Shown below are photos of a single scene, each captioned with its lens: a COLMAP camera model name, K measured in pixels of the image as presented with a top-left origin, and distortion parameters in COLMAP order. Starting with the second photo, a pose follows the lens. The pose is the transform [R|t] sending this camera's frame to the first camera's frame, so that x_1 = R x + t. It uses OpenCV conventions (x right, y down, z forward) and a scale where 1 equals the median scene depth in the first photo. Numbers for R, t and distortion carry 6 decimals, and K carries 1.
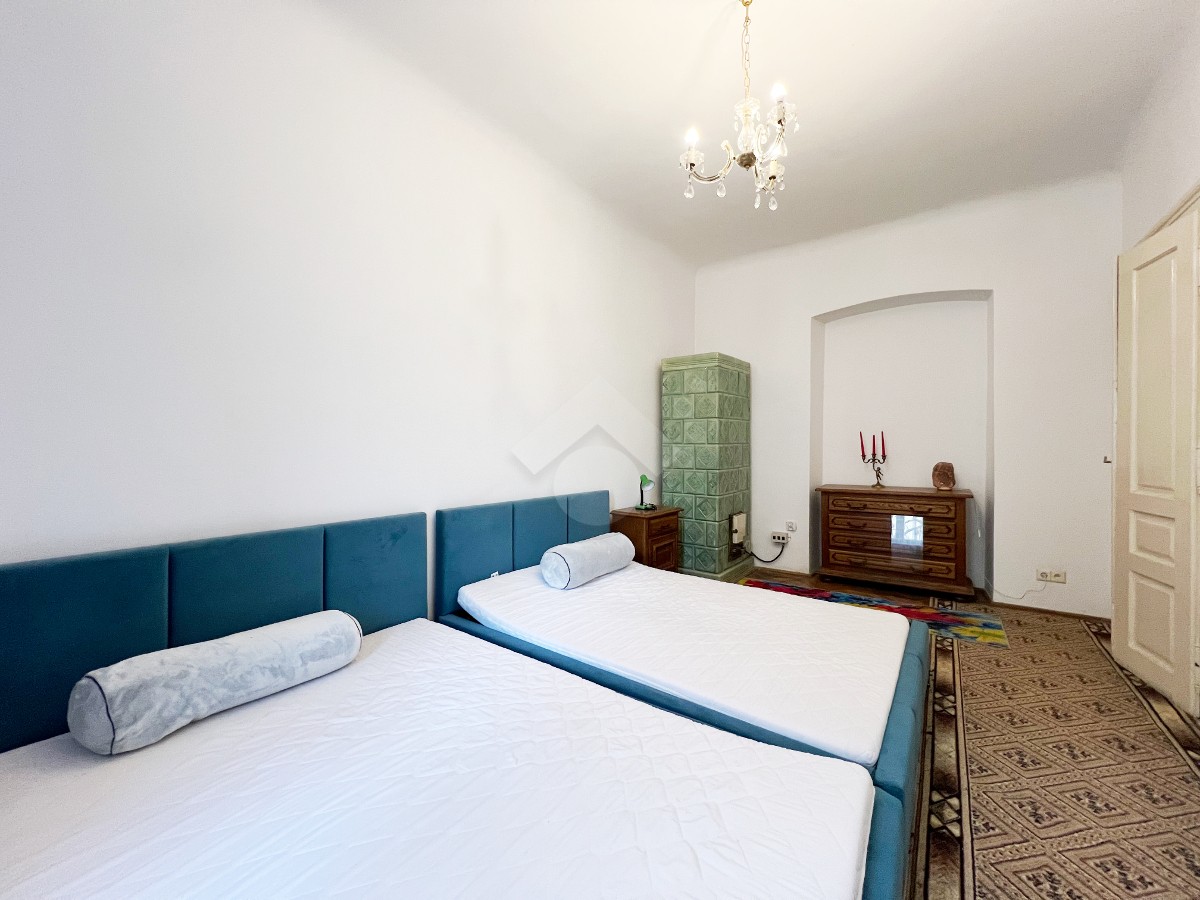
lens RADIAL K [[482.4, 0, 602.0], [0, 482.4, 442.4], [0, 0, 1]] dist [-0.000200, -0.000406]
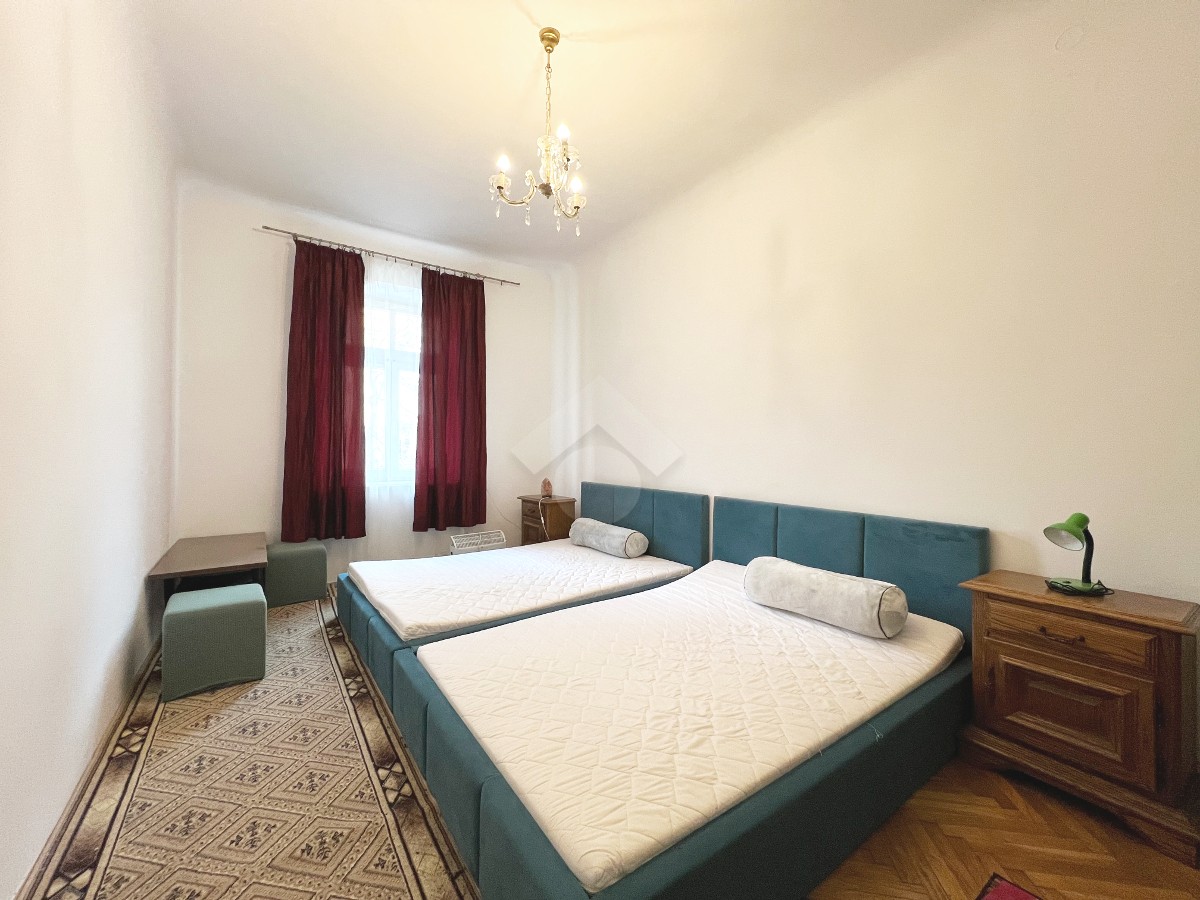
lens RADIAL K [[482.4, 0, 602.0], [0, 482.4, 442.4], [0, 0, 1]] dist [-0.000200, -0.000406]
pose [[-0.321843, -0.011844, -0.946719, 1.397375], [0.000537, 0.999919, -0.012692, 0.013440], [0.946793, -0.004593, -0.321810, 1.569195]]
